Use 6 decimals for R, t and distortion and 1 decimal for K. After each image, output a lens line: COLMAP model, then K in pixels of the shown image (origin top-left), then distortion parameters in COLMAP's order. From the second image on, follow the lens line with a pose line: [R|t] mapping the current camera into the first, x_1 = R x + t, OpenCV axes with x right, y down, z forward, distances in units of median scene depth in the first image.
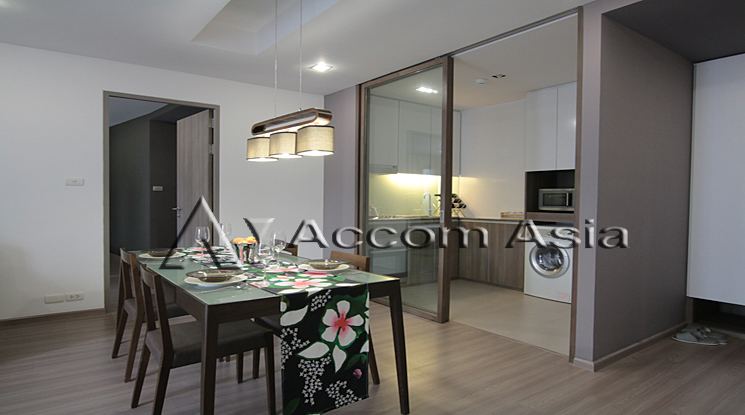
lens RADIAL K [[450.3, 0, 372.5], [0, 450.3, 207.5], [0, 0, 1]] dist [-0.021071, 0.000451]
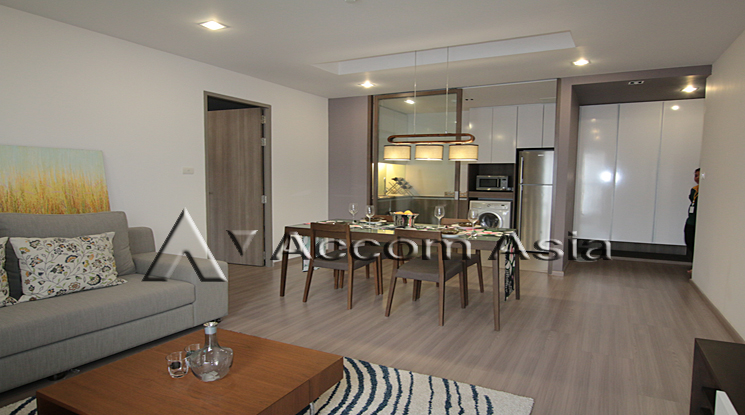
lens RADIAL K [[450.3, 0, 372.5], [0, 450.3, 207.5], [0, 0, 1]] dist [-0.021071, 0.000451]
pose [[0.905655, -0.026843, 0.423166, -1.468347], [0.005423, 0.998646, 0.051741, -0.038657], [-0.423982, -0.044564, 0.904574, -0.505235]]
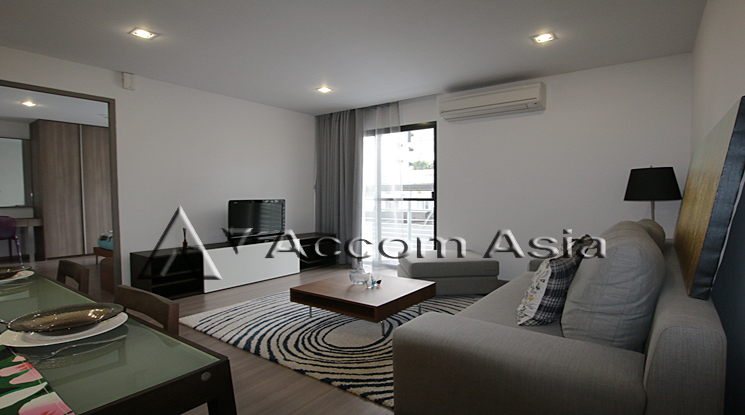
lens RADIAL K [[380.5, 0, 372.5], [0, 380.5, 207.5], [0, 0, 1]] dist [-0.001645, -0.000175]
pose [[-0.960203, 0.015004, -0.278899, -0.966925], [-0.000446, 0.998472, 0.055250, -0.045504], [0.279302, 0.053175, -0.958730, 2.129221]]
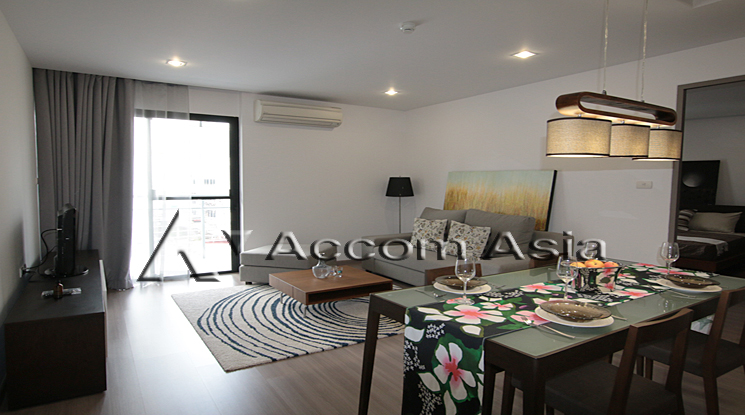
lens RADIAL K [[450.3, 0, 372.5], [0, 450.3, 207.5], [0, 0, 1]] dist [-0.021071, 0.000451]
pose [[-0.070232, 0.054532, -0.996039, 0.767543], [-0.031956, 0.997869, 0.056886, -0.088170], [0.997019, 0.035824, -0.068340, 0.904293]]
